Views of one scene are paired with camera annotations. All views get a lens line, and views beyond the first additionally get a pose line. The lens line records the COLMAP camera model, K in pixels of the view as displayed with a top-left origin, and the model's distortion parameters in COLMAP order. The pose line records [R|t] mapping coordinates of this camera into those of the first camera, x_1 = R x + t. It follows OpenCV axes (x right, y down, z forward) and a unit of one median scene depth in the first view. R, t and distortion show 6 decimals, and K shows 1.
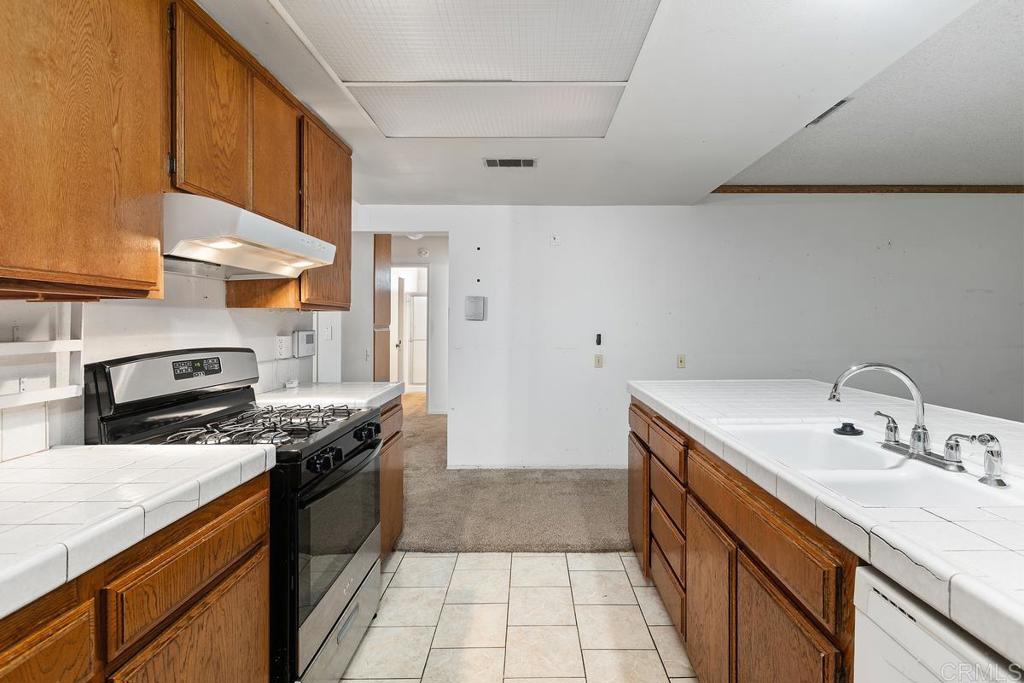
lens RADIAL K [[475.3, 0, 515.2], [0, 475.3, 321.6], [0, 0, 1]] dist [0.001534, 0.000249]
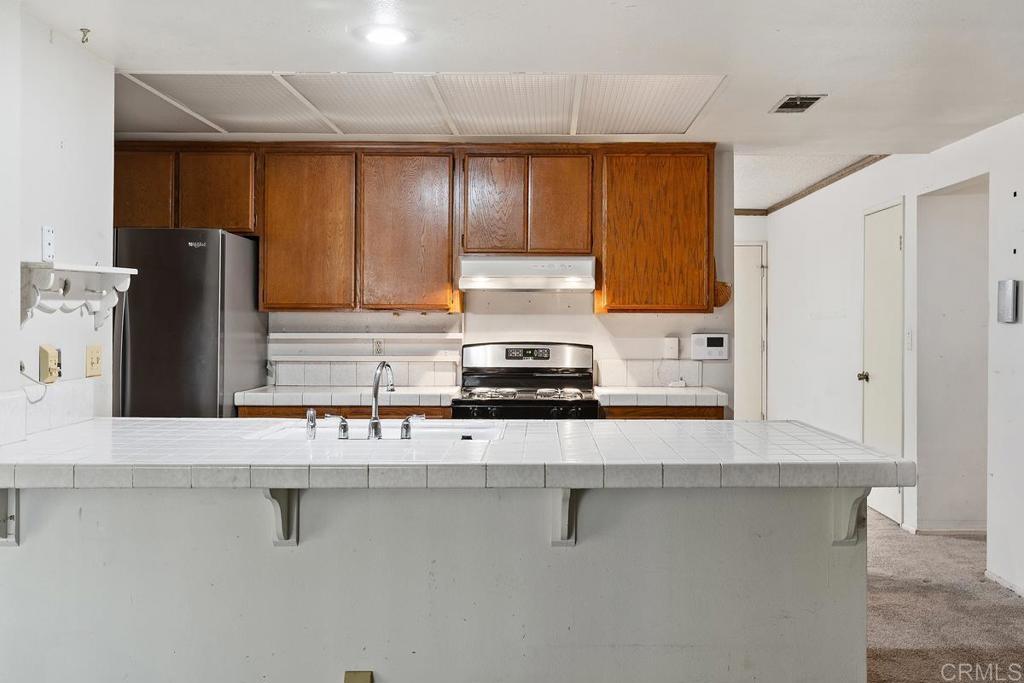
lens RADIAL K [[963.1, 0, 518.6], [0, 963.1, 332.6], [0, 0, 1]] dist [0.012664, 0.000000]
pose [[0.025767, 0.006801, -0.999645, 2.358100], [-0.001181, 0.999976, 0.006772, 0.006534], [0.999667, 0.001006, 0.025775, 0.861468]]
